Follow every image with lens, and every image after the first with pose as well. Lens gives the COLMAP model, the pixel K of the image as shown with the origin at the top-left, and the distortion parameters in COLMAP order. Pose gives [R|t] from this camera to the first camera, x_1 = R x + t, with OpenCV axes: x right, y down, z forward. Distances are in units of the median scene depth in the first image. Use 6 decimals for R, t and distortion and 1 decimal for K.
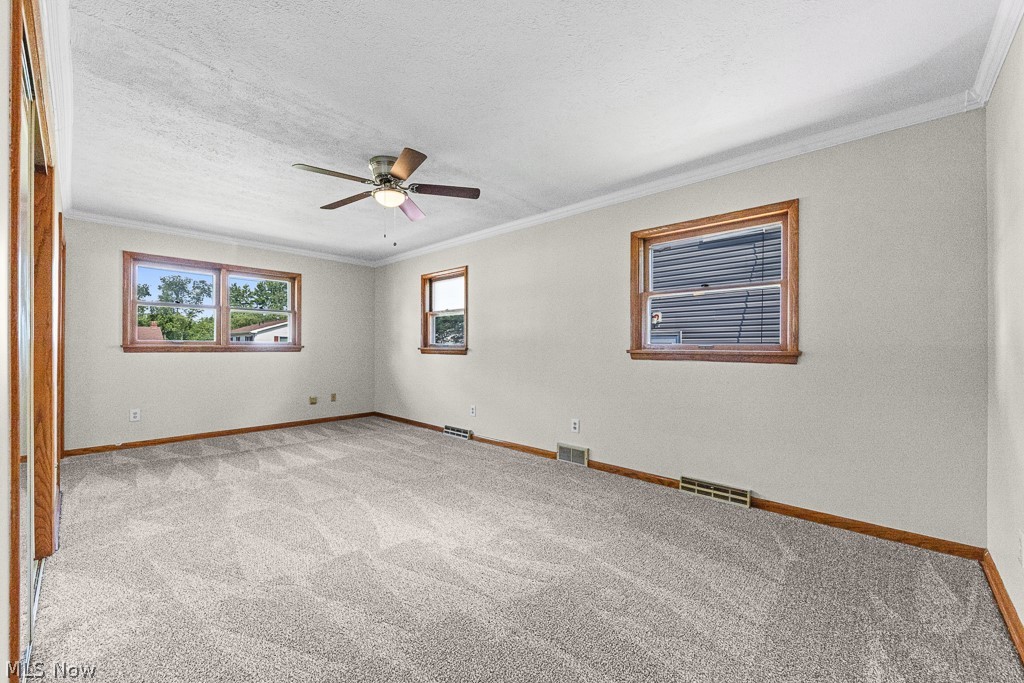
lens RADIAL K [[402.7, 0, 503.3], [0, 402.7, 343.4], [0, 0, 1]] dist [0.014872, -0.008134]
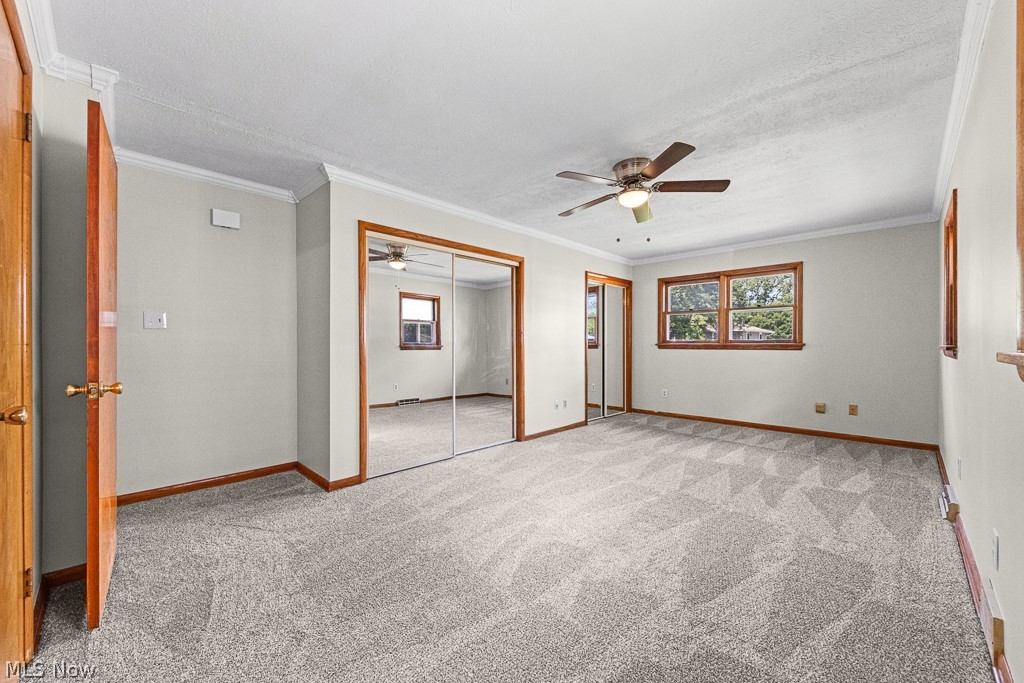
lens RADIAL K [[402.7, 0, 503.3], [0, 402.7, 343.4], [0, 0, 1]] dist [0.014872, -0.008134]
pose [[-0.028371, -0.005869, -0.999580, 0.739770], [0.009579, 0.999935, -0.006143, 0.009116], [0.999552, -0.009749, -0.028313, 0.695530]]
